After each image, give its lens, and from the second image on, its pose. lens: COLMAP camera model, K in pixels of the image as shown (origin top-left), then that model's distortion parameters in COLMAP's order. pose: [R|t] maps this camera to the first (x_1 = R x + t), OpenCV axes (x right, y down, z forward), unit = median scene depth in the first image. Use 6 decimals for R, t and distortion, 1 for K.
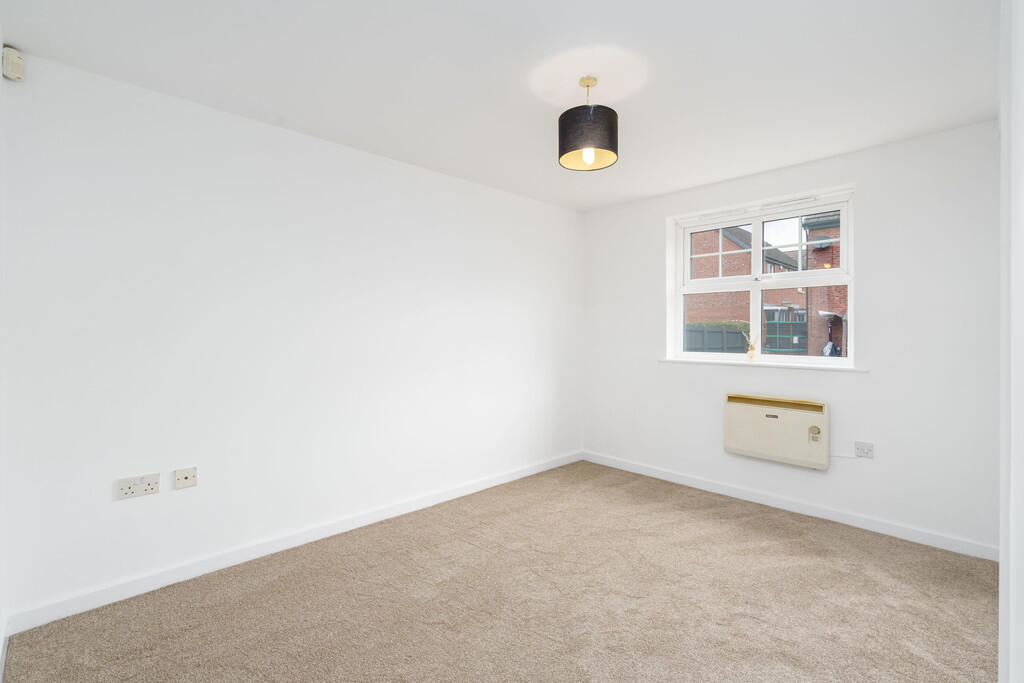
lens RADIAL K [[477.2, 0, 512.0], [0, 477.2, 341.5], [0, 0, 1]] dist [-0.002095, -0.000309]
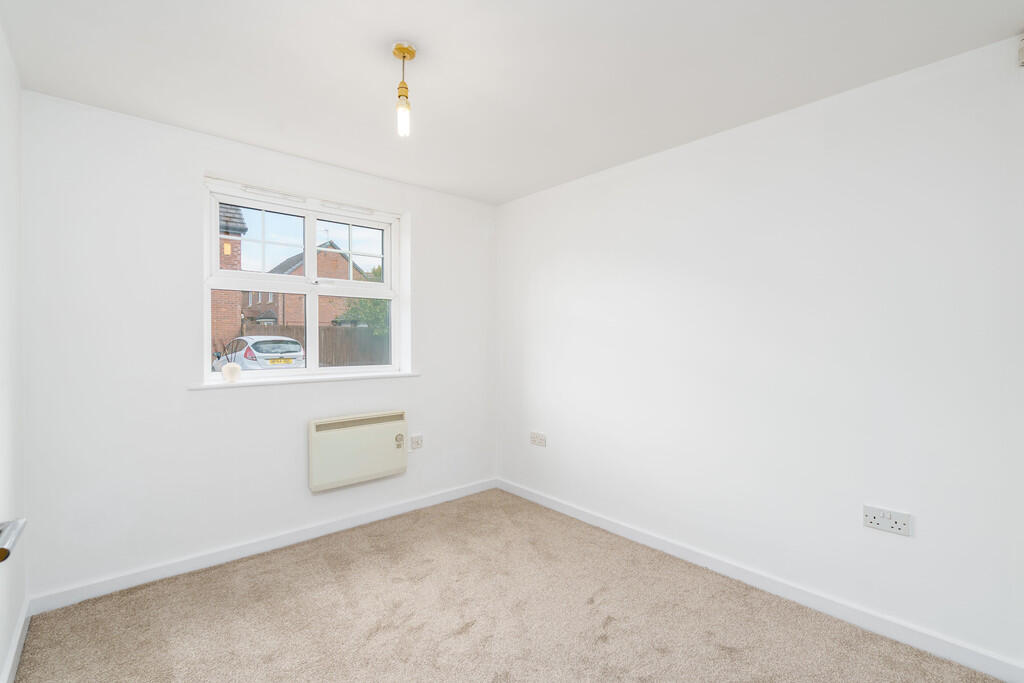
lens RADIAL K [[477.2, 0, 512.0], [0, 477.2, 341.5], [0, 0, 1]] dist [-0.002095, -0.000309]
pose [[0.138343, 0.008089, 0.990351, -0.306305], [0.022711, 0.999678, -0.011338, -0.003726], [-0.990124, 0.024061, 0.138115, 0.528053]]
